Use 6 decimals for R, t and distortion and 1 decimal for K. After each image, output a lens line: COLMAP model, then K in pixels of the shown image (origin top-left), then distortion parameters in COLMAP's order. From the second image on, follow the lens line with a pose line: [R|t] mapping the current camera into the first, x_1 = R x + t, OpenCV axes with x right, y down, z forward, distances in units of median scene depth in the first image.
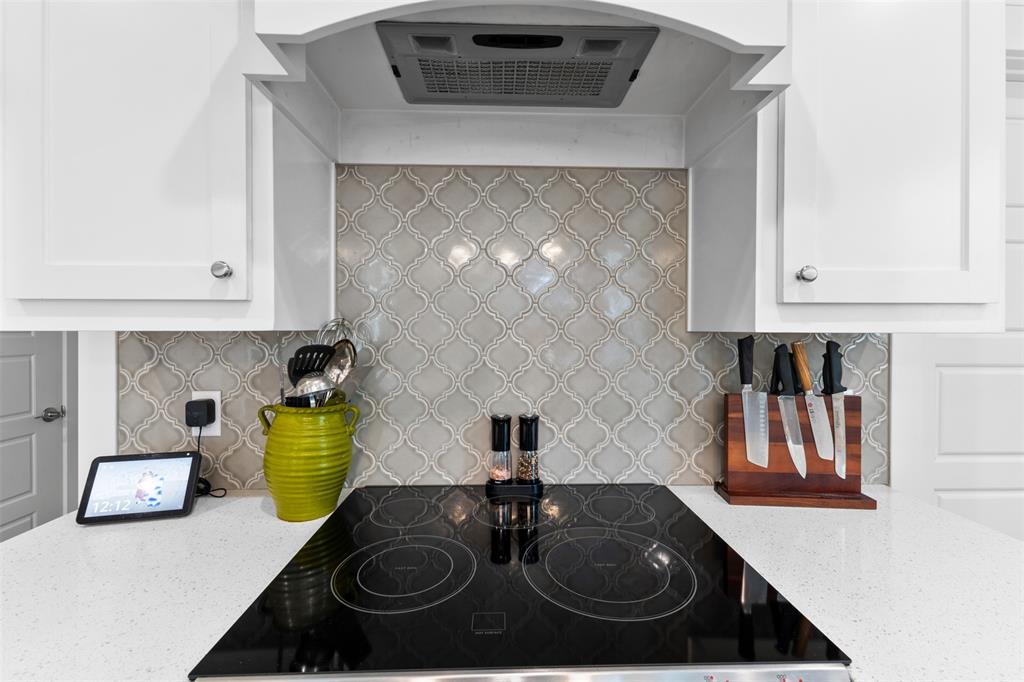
lens RADIAL K [[444.7, 0, 507.1], [0, 444.7, 332.7], [0, 0, 1]] dist [0.004967, 0.000497]
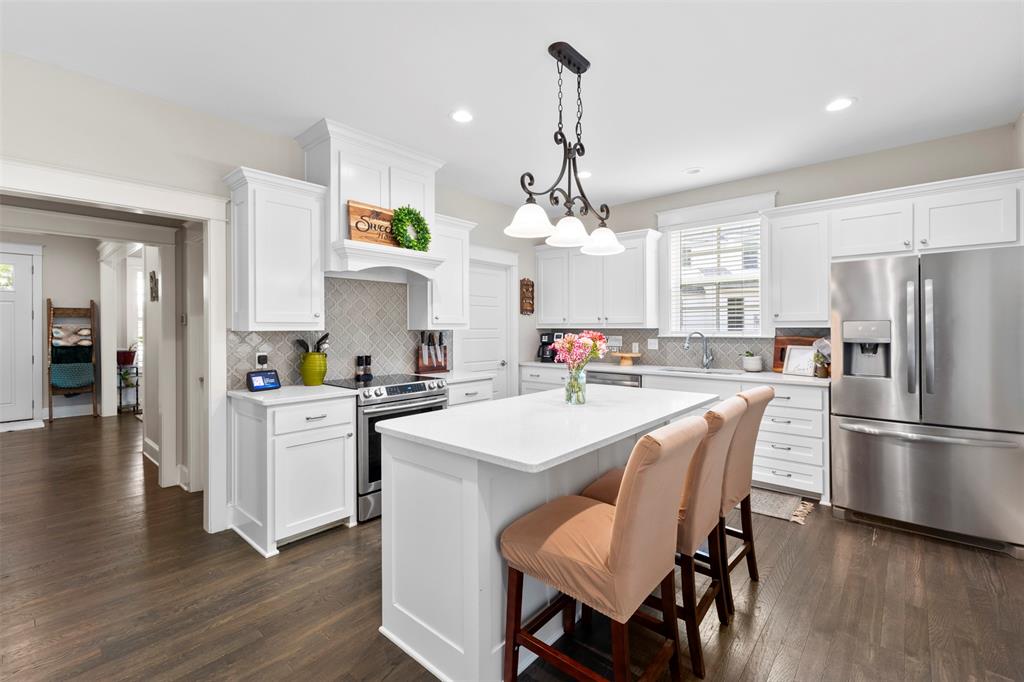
lens RADIAL K [[444.7, 0, 513.8], [0, 444.7, 332.5], [0, 0, 1]] dist [0.004967, 0.000497]
pose [[0.682513, -0.010129, 0.730803, -1.729230], [0.014121, 0.999900, 0.000671, 0.029830], [-0.730737, 0.009861, 0.682588, -2.189331]]
